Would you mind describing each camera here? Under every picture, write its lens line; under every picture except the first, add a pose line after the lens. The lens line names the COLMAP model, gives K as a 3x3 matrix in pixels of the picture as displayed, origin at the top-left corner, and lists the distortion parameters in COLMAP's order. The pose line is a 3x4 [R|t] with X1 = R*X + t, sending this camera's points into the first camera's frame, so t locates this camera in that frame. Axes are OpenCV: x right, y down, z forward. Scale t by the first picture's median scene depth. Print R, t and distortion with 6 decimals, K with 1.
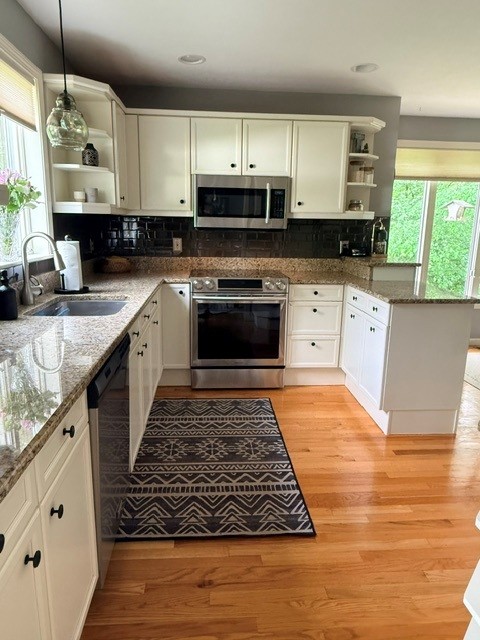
lens RADIAL K [[430.0, 0, 240.0], [0, 430.0, 320.0], [0, 0, 1]] dist [0.000493, -0.000121]
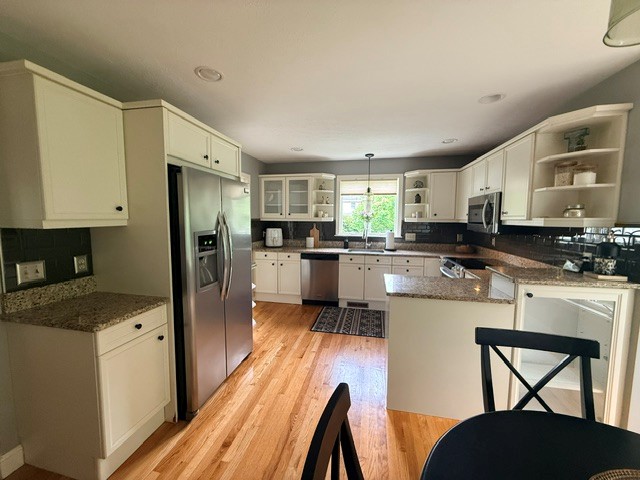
lens RADIAL K [[254.8, 0, 320.0], [0, 254.8, 240.0], [0, 0, 1]] dist [-0.000205, -0.000080]
pose [[-0.280375, 0.065016, -0.957686, 1.155439], [-0.224639, 0.965554, 0.131316, -0.214919], [0.933235, 0.251951, -0.256112, 0.883906]]
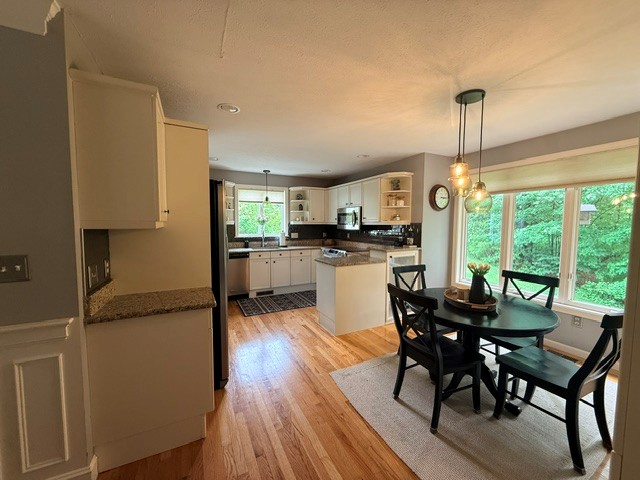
lens RADIAL K [[254.8, 0, 320.0], [0, 254.8, 240.0], [0, 0, 1]] dist [-0.000205, -0.000080]
pose [[0.388048, 0.044983, -0.920541, 1.468344], [-0.200616, 0.978981, -0.036729, -0.091618], [0.899540, 0.198928, 0.388916, 0.411866]]
